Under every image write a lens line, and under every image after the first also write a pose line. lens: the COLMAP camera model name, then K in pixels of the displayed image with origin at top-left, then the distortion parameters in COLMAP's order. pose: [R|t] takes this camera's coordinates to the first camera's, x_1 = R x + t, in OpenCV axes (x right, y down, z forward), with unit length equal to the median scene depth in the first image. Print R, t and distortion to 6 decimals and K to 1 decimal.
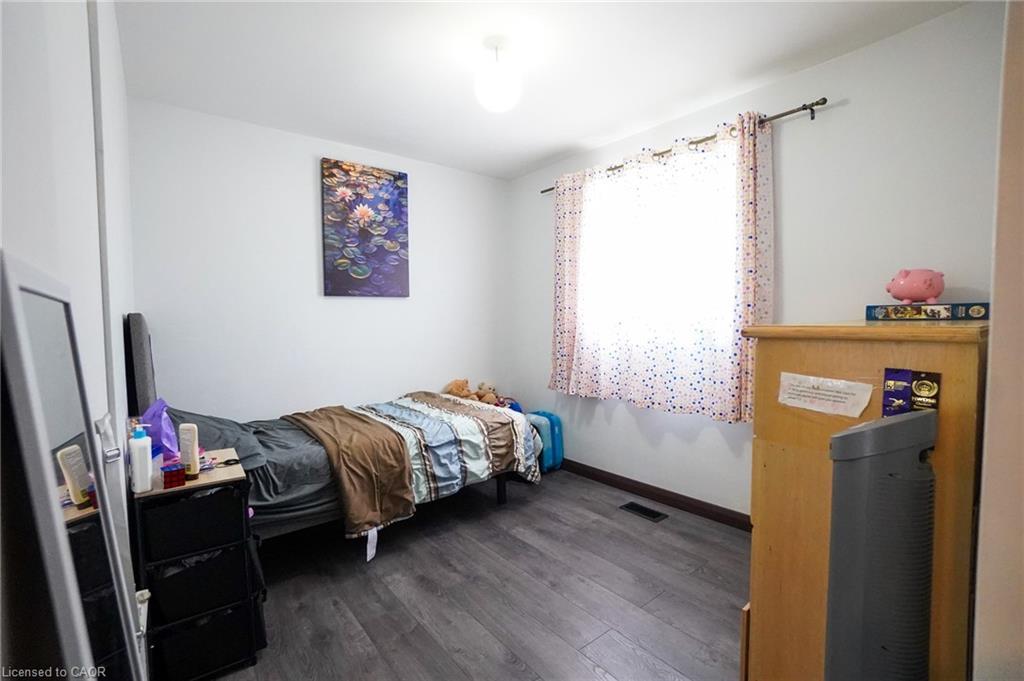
lens RADIAL K [[471.0, 0, 507.5], [0, 471.0, 344.3], [0, 0, 1]] dist [-0.022664, 0.001763]
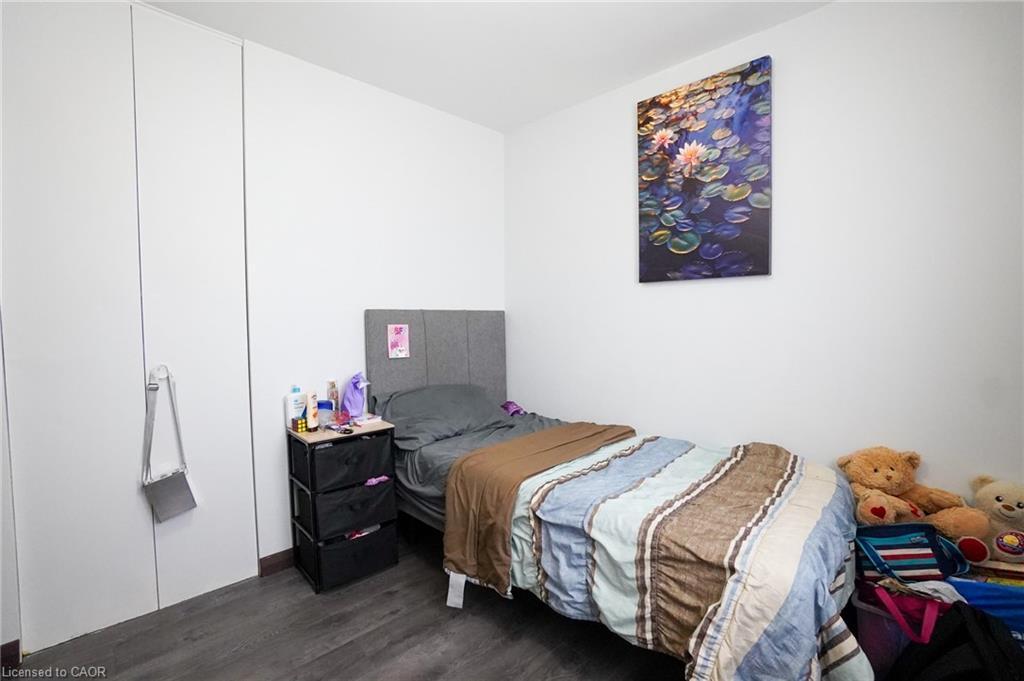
lens RADIAL K [[471.0, 0, 507.9], [0, 471.0, 332.7], [0, 0, 1]] dist [-0.022664, 0.001763]
pose [[0.084829, 0.058227, -0.994693, 0.356428], [-0.044103, 0.997532, 0.054632, -0.052182], [0.995419, 0.039234, 0.087187, 0.700547]]
